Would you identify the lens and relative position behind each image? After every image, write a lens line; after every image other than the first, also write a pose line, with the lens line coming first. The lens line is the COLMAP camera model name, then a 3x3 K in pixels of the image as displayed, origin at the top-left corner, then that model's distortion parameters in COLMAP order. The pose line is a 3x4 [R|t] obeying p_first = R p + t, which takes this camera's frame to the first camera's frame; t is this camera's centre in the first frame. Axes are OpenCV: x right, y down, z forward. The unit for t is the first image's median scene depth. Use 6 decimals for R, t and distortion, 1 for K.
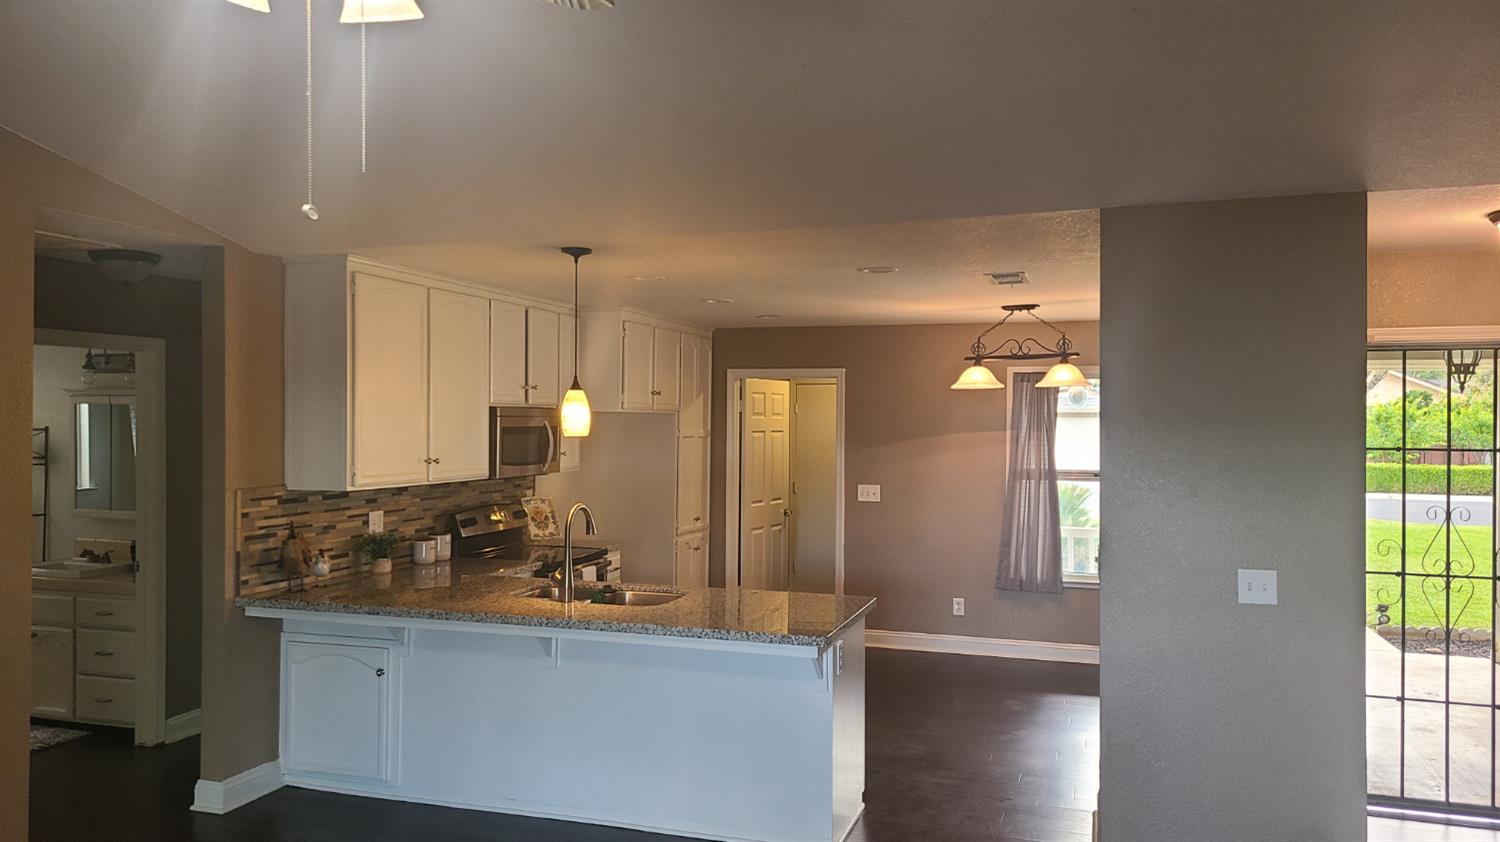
lens RADIAL K [[1101.7, 0, 750.0], [0, 1101.7, 421.0], [0, 0, 1]] dist [0.058863, -0.000246]
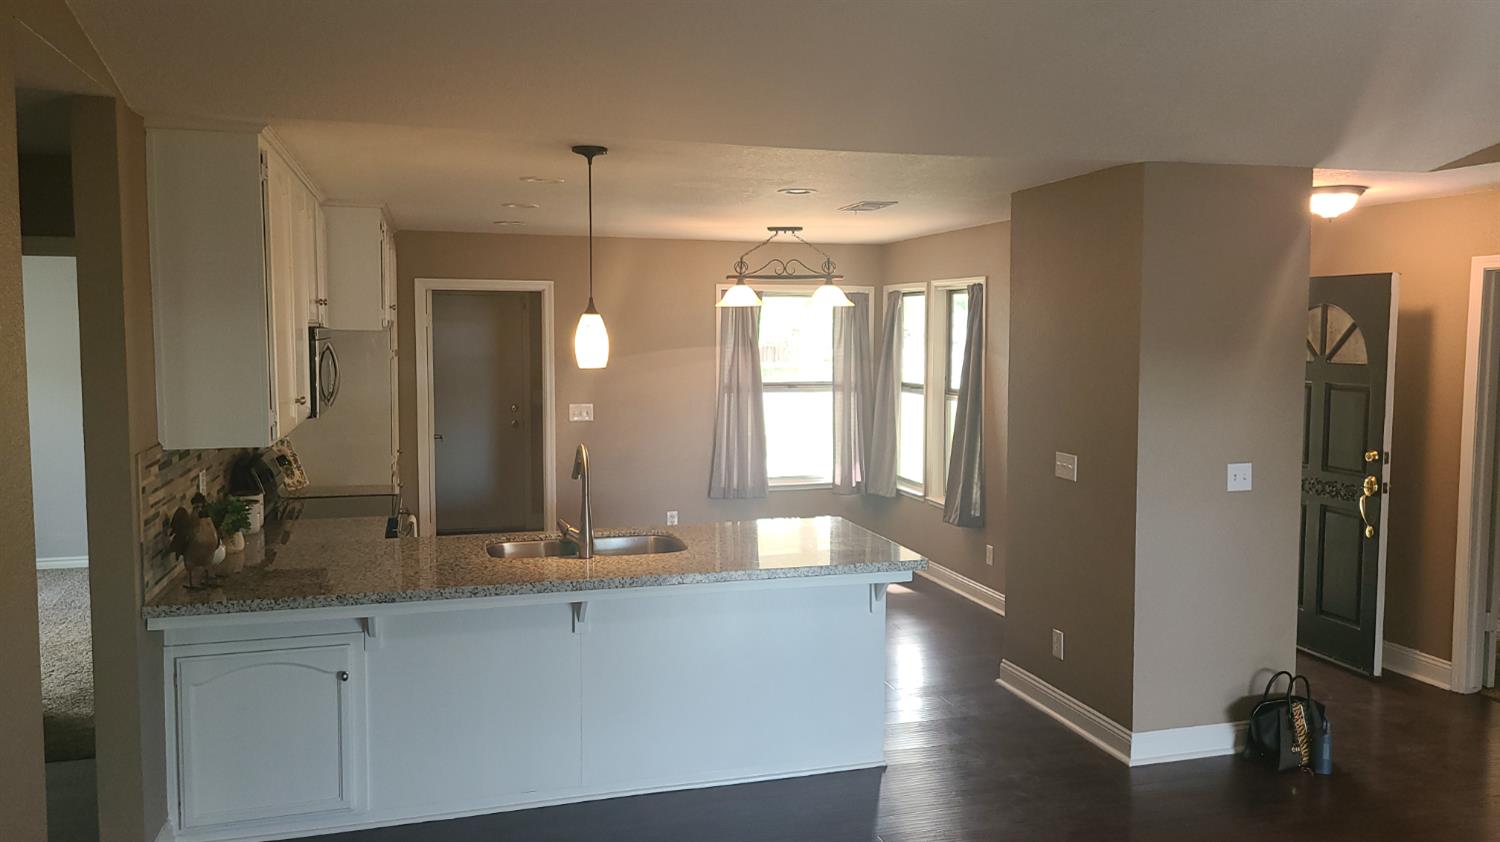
lens RADIAL K [[1105.5, 0, 750.6], [0, 1105.5, 405.2], [0, 0, 1]] dist [0.028821, -0.000509]
pose [[0.826676, -0.043673, 0.560981, -0.462475], [0.002528, 0.997262, 0.073912, -0.017530], [-0.562673, -0.059683, 0.824522, 0.182081]]
